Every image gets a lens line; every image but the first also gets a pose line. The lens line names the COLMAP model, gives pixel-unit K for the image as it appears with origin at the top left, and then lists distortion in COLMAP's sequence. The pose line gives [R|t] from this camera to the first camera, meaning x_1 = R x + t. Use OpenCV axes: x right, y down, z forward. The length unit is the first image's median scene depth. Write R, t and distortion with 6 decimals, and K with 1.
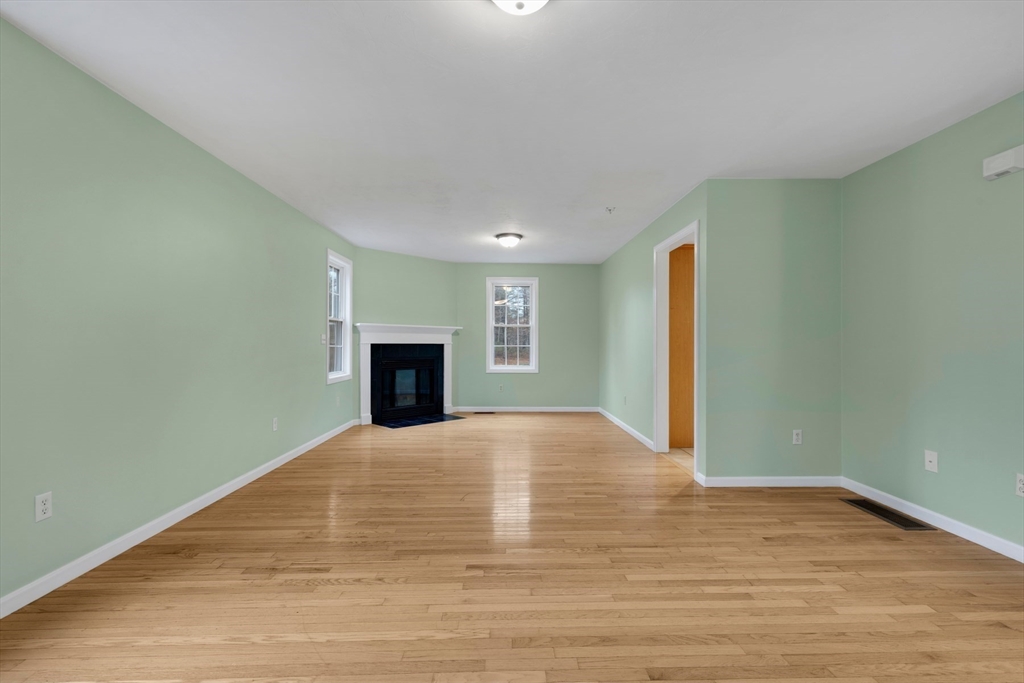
lens RADIAL K [[464.2, 0, 513.3], [0, 464.2, 339.9], [0, 0, 1]] dist [0.002051, -0.001507]
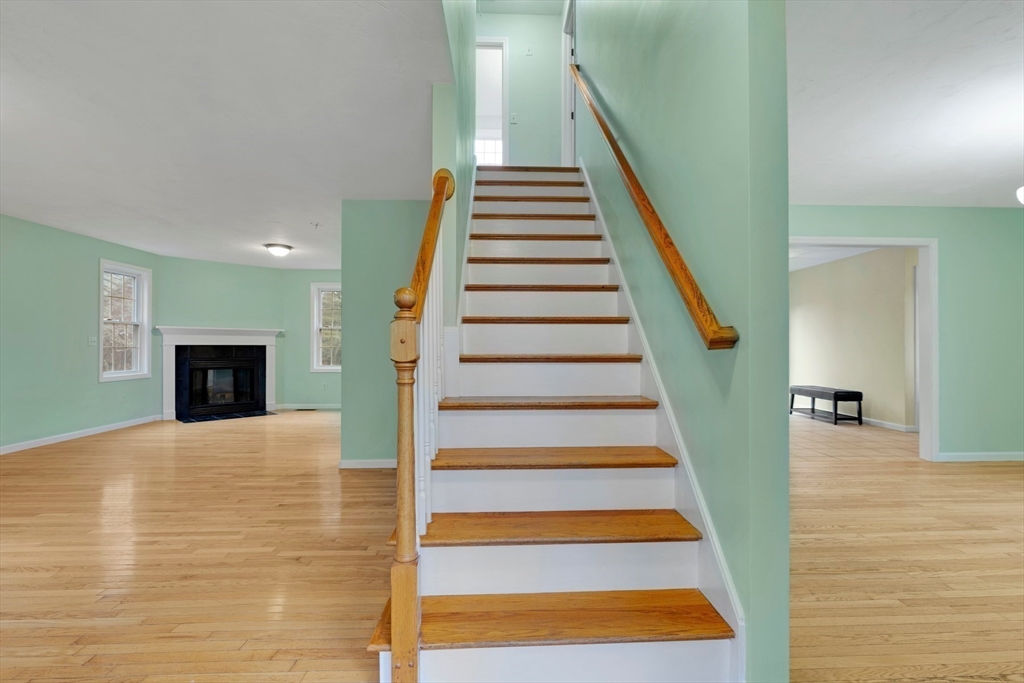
lens RADIAL K [[464.2, 0, 509.7], [0, 464.2, 338.3], [0, 0, 1]] dist [0.002051, -0.001507]
pose [[0.999898, -0.001233, 0.014259, 0.855541], [0.001305, 0.999986, -0.005033, -0.001187], [-0.014253, 0.005051, 0.999886, -0.170961]]
